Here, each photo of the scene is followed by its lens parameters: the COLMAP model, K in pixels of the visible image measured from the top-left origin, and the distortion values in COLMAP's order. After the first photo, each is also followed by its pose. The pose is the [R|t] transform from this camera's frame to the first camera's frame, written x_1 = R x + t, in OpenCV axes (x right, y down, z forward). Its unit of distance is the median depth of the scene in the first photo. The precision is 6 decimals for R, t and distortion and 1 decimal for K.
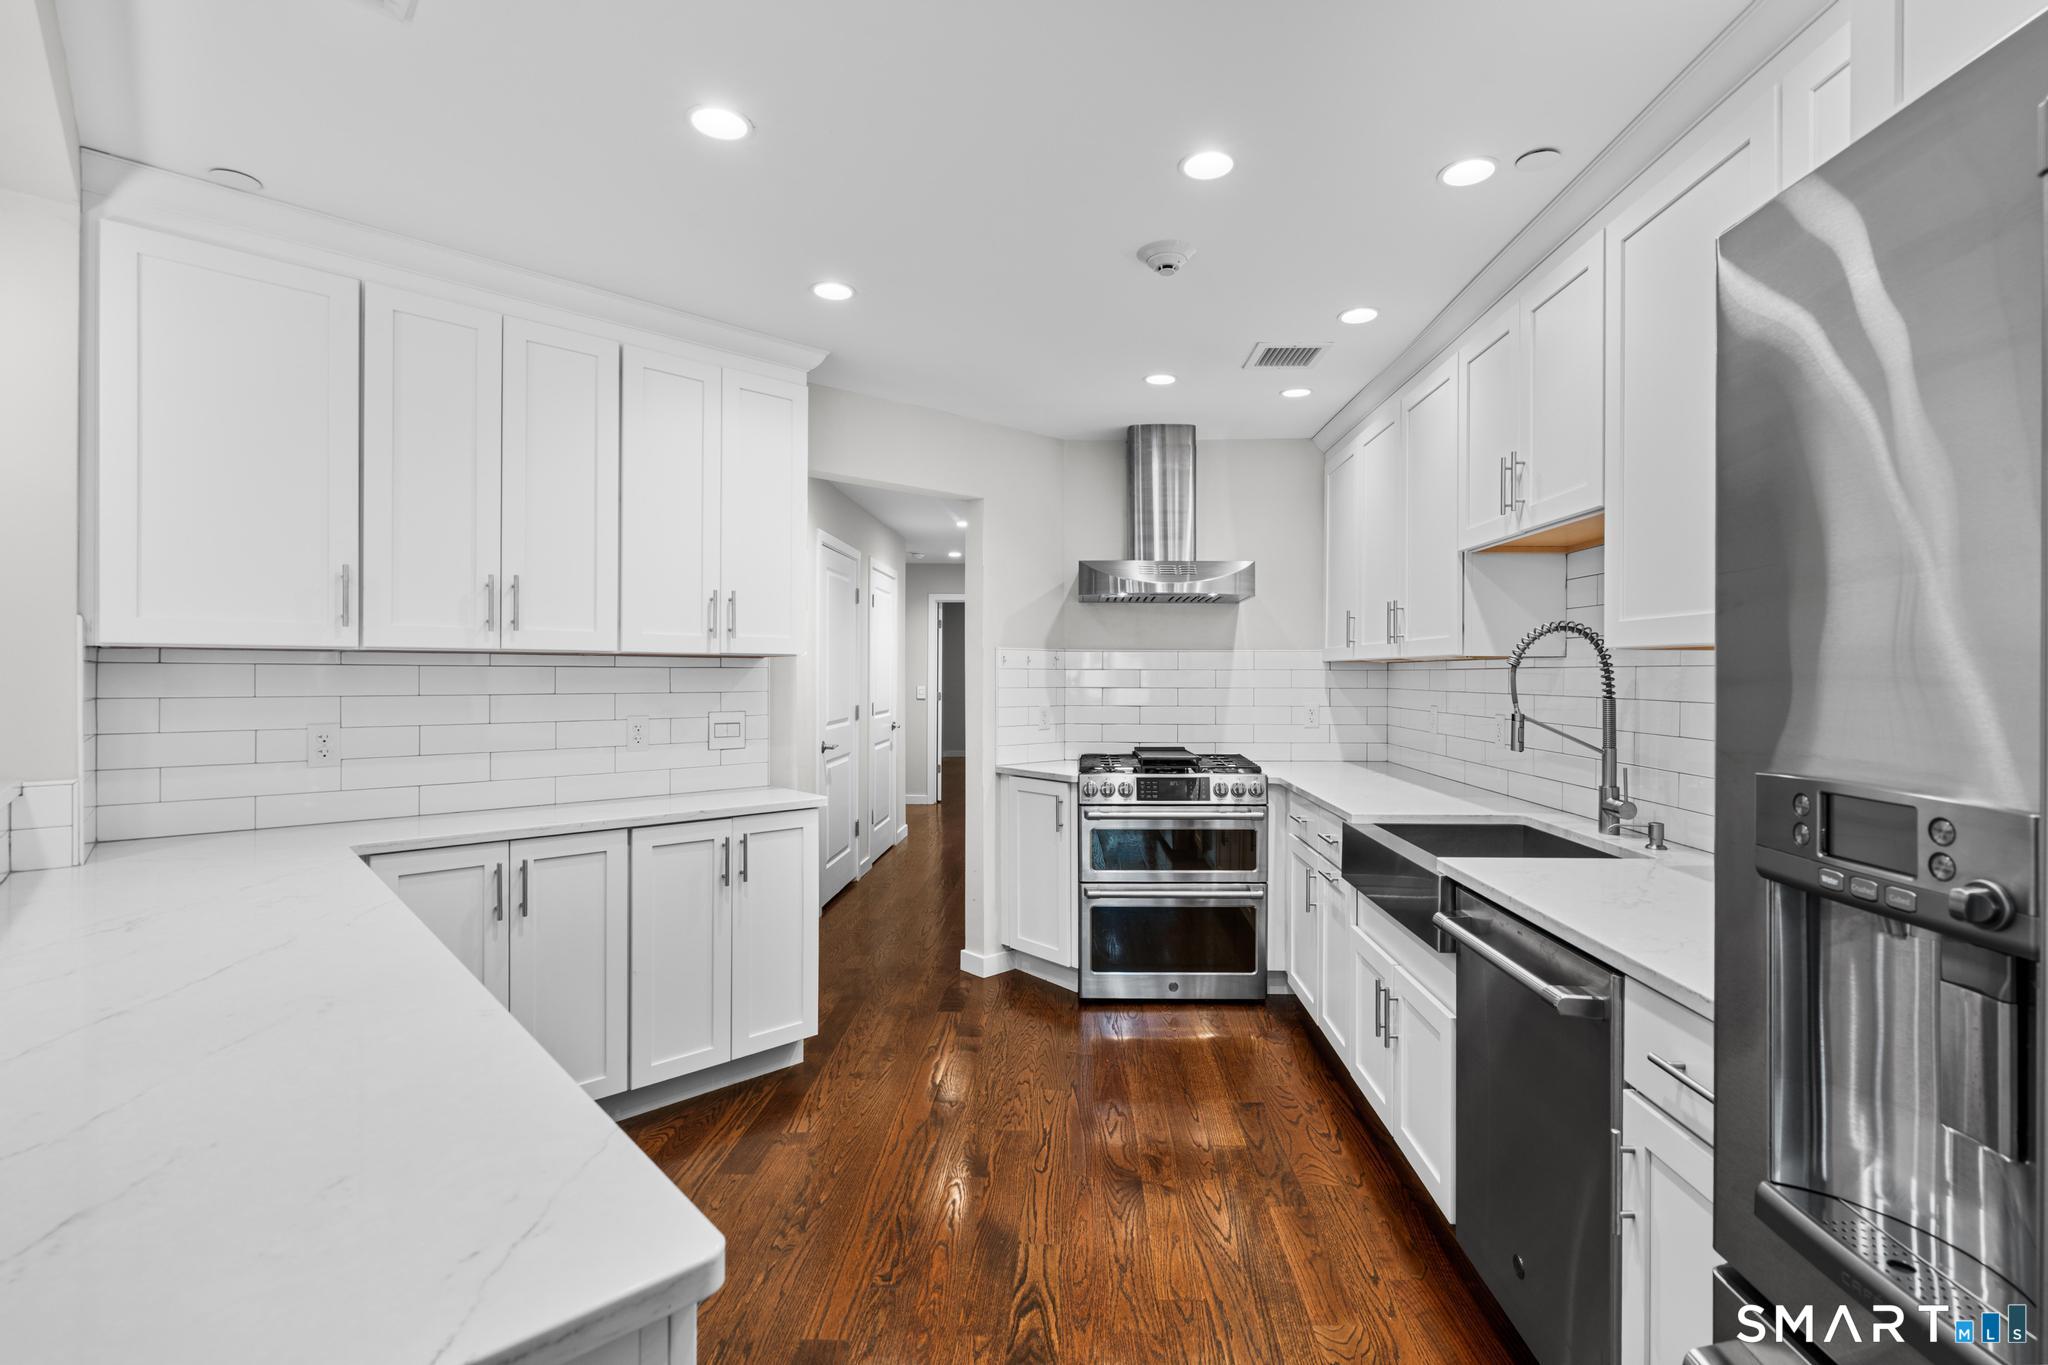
lens RADIAL K [[921.5, 0, 1062.6], [0, 921.5, 672.3], [0, 0, 1]] dist [-0.008640, 0.003554]
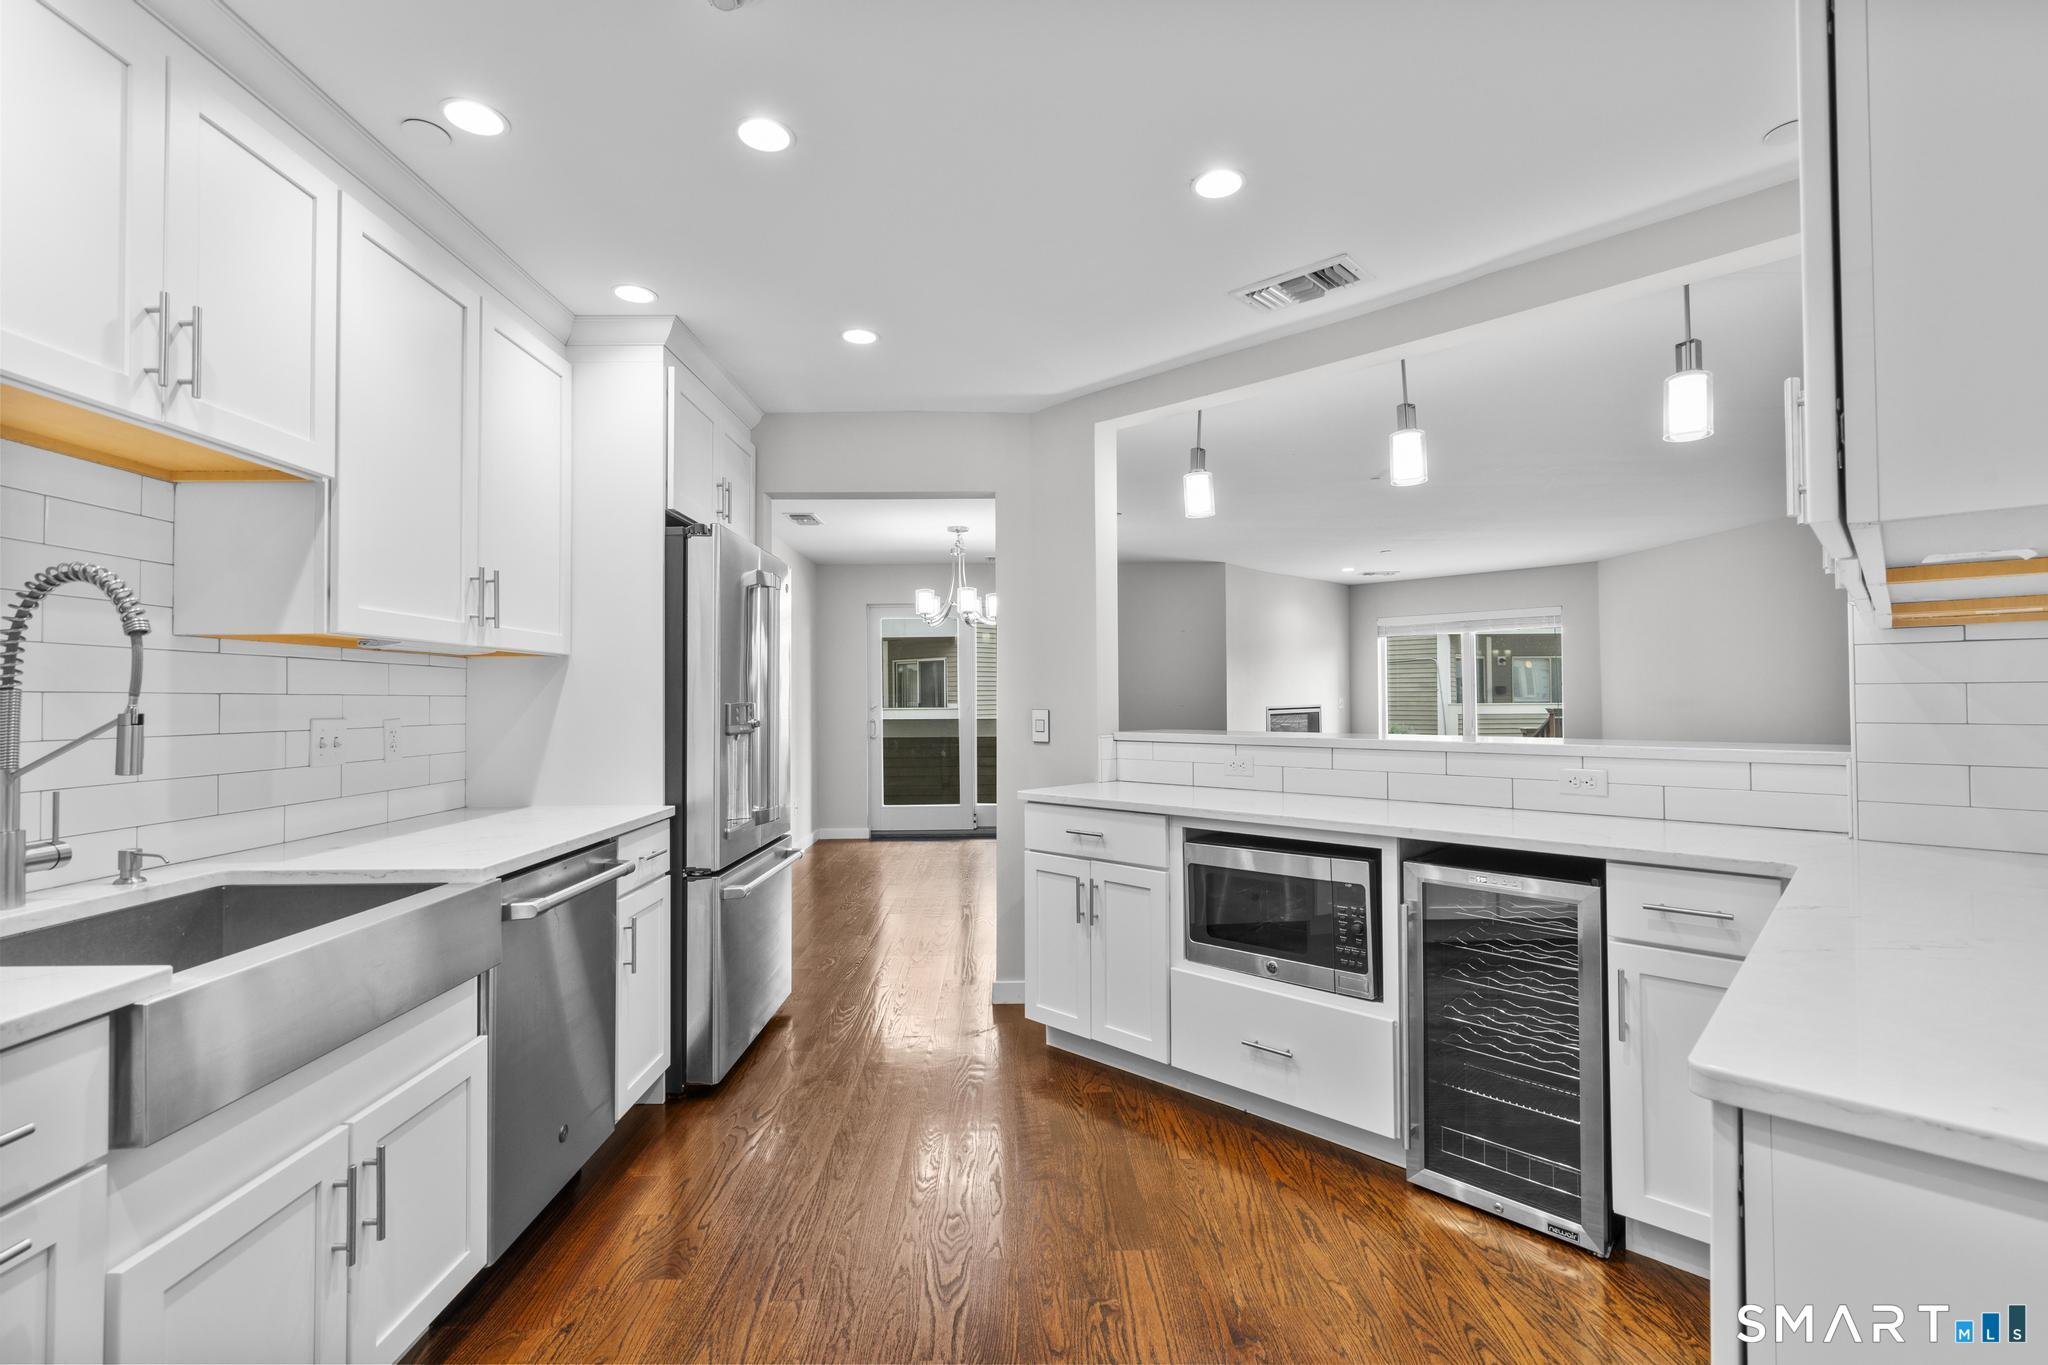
lens RADIAL K [[921.5, 0, 1014.0], [0, 921.5, 679.9], [0, 0, 1]] dist [-0.008640, 0.003554]
pose [[-0.999704, 0.003328, -0.024121, -0.058302], [0.003839, 0.999769, -0.021165, 0.033086], [0.024045, -0.021252, -0.999485, 1.425808]]
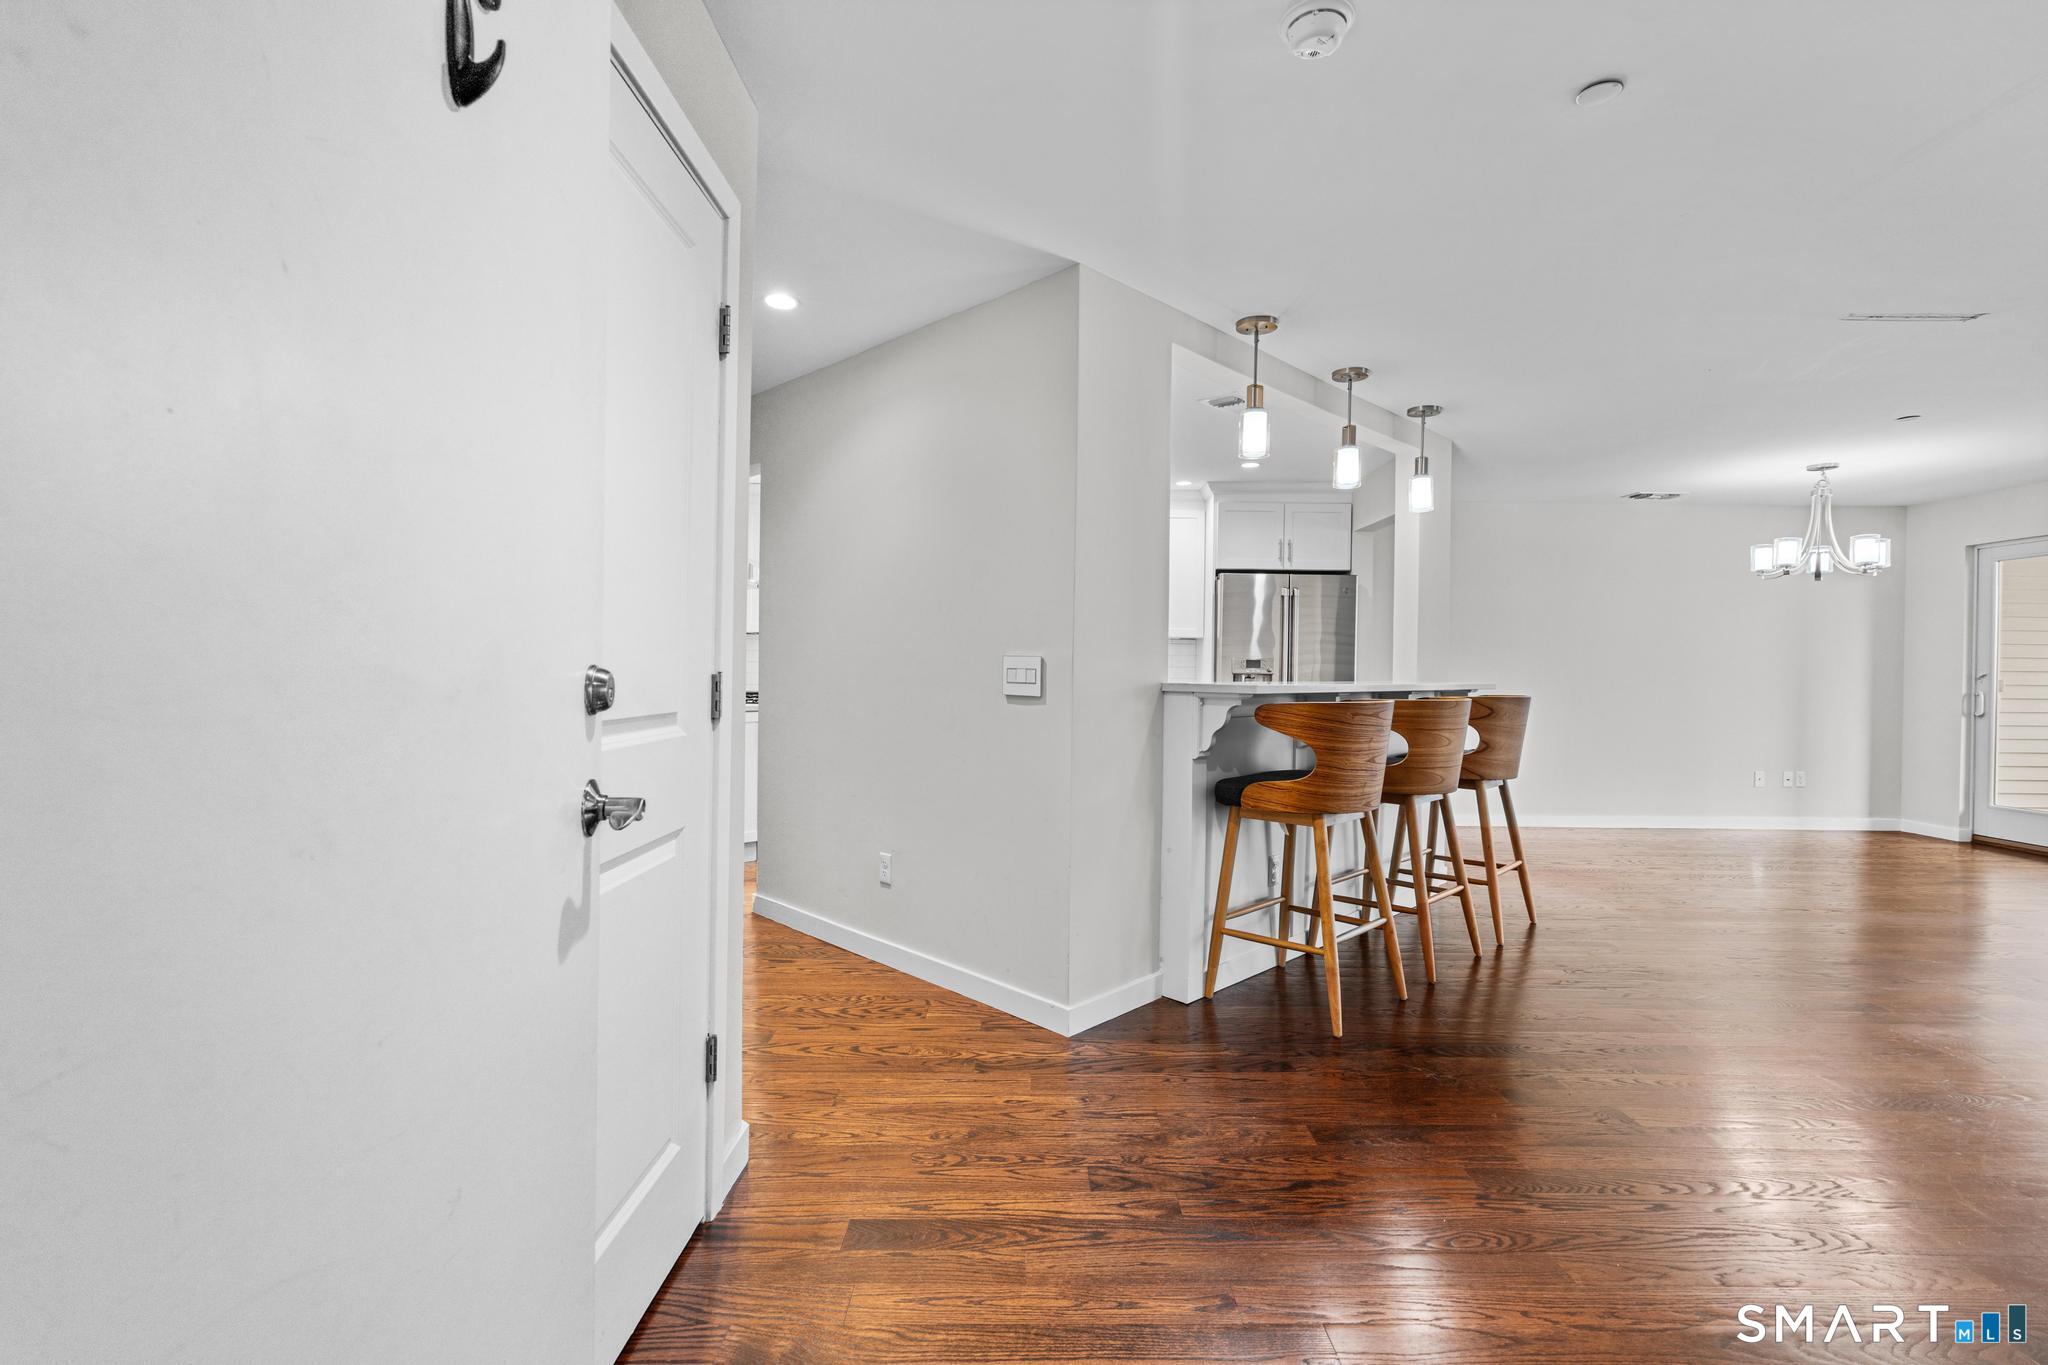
lens RADIAL K [[921.5, 0, 1021.2], [0, 921.5, 680.8], [0, 0, 1]] dist [-0.008640, 0.003554]
pose [[-0.009628, -0.016946, 0.999810, -1.992259], [-0.011950, 0.999787, 0.016830, 0.056829], [-0.999882, -0.011786, -0.009828, 0.851552]]
